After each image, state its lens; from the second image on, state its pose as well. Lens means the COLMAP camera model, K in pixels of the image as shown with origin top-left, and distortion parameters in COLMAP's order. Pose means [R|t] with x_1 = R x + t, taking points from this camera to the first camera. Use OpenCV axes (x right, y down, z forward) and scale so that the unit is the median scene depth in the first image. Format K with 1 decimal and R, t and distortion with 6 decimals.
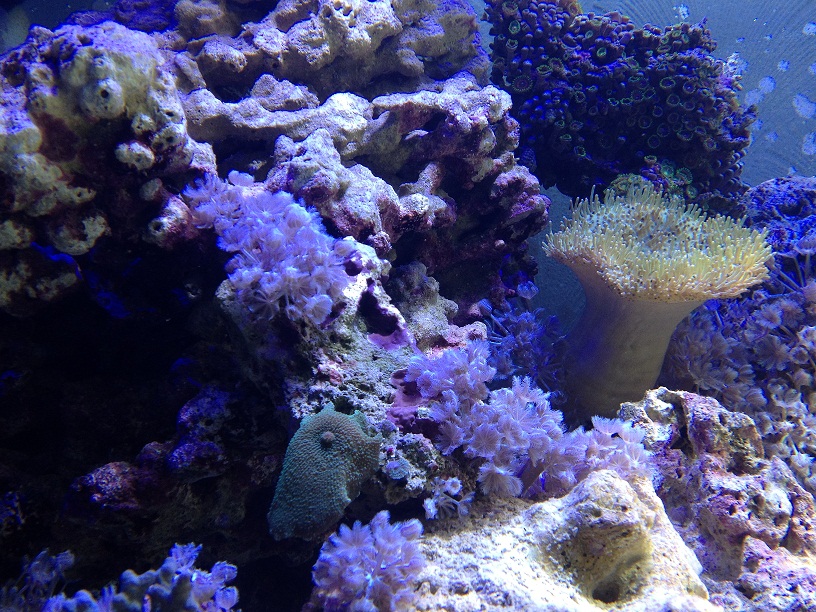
lens RADIAL K [[961.8, 0, 409.4], [0, 961.8, 307.7], [0, 0, 1]] dist [0.296567, 0.000000]
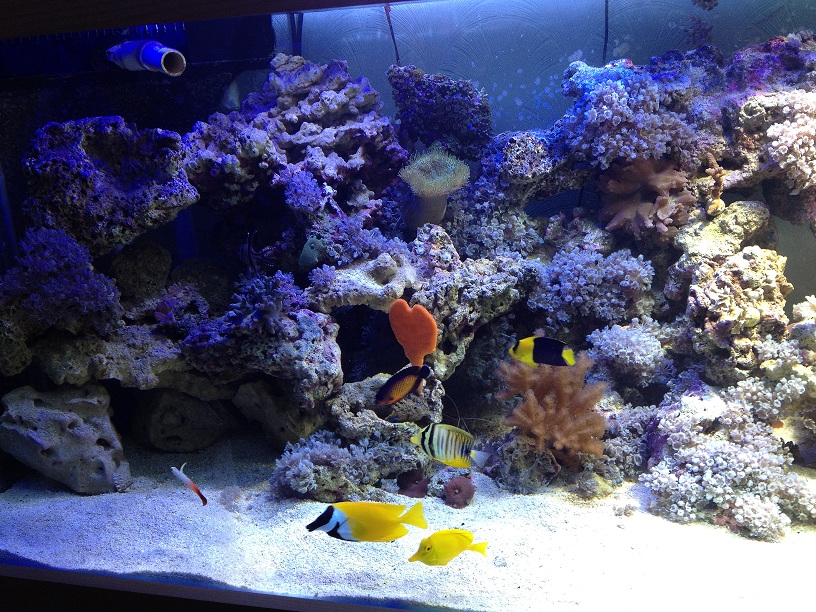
lens RADIAL K [[961.8, 0, 403.7], [0, 961.8, 305.7], [0, 0, 1]] dist [0.296567, 0.000000]
pose [[0.970164, 0.020155, -0.241610, 1.043542], [0.052505, 0.955423, 0.290533, -0.640573], [0.236696, -0.294550, 0.925859, -2.225233]]
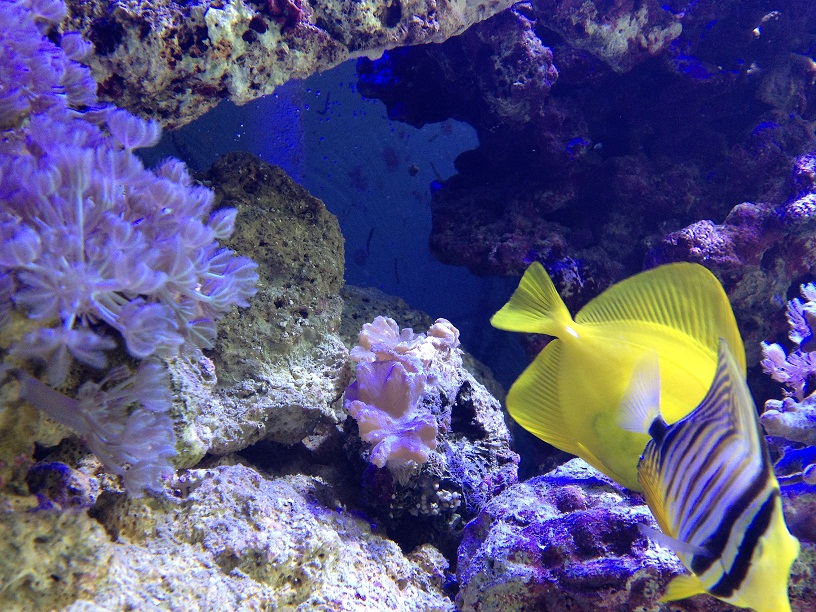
lens RADIAL K [[961.8, 0, 408.3], [0, 961.8, 307.5], [0, 0, 1]] dist [0.296567, 0.000000]
pose [[0.998335, 0.046175, -0.034560, -0.555824], [-0.045791, 0.998881, 0.011835, 0.244252], [0.035068, -0.010233, 0.999333, -0.003953]]
